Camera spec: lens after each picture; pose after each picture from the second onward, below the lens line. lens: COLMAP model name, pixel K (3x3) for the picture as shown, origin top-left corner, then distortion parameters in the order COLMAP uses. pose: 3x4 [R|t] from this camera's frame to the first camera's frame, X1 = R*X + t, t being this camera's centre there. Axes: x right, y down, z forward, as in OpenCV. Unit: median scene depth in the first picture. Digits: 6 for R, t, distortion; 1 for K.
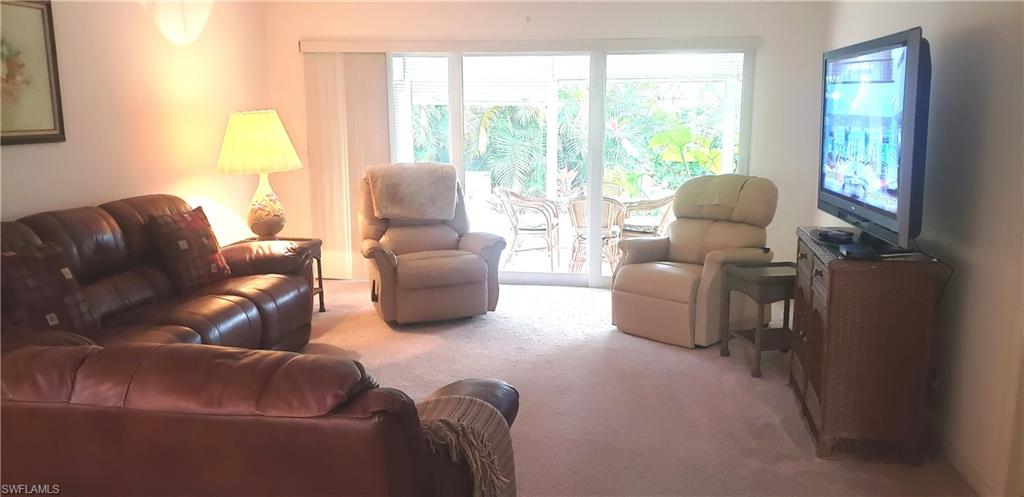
lens RADIAL K [[784.0, 0, 510.0], [0, 784.0, 246.4], [0, 0, 1]] dist [0.076384, -0.132503]
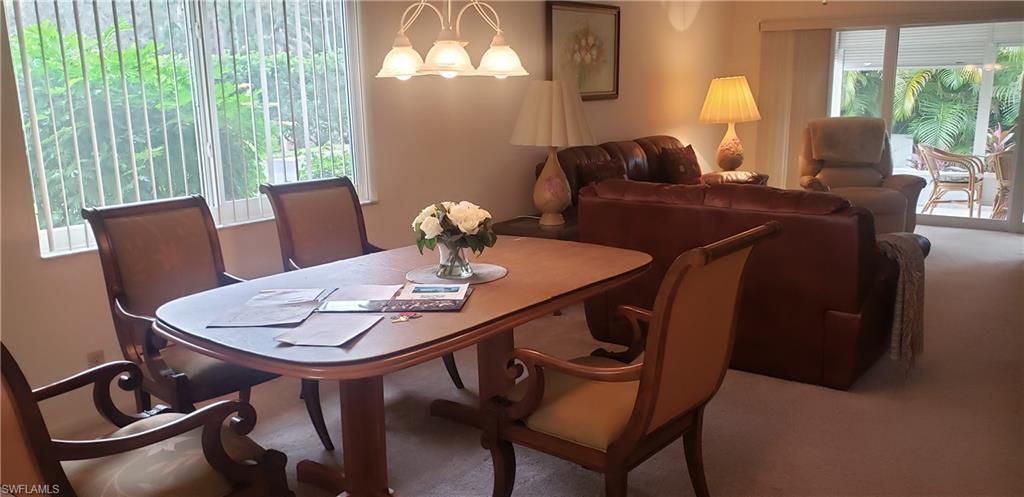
lens RADIAL K [[799.4, 0, 511.2], [0, 799.4, 251.4], [0, 0, 1]] dist [-0.006054, 0.068330]
pose [[0.886274, 0.080790, -0.456061, -0.000035], [-0.063754, 0.996576, 0.052646, 0.076500], [0.458753, -0.017583, 0.888390, -0.392413]]
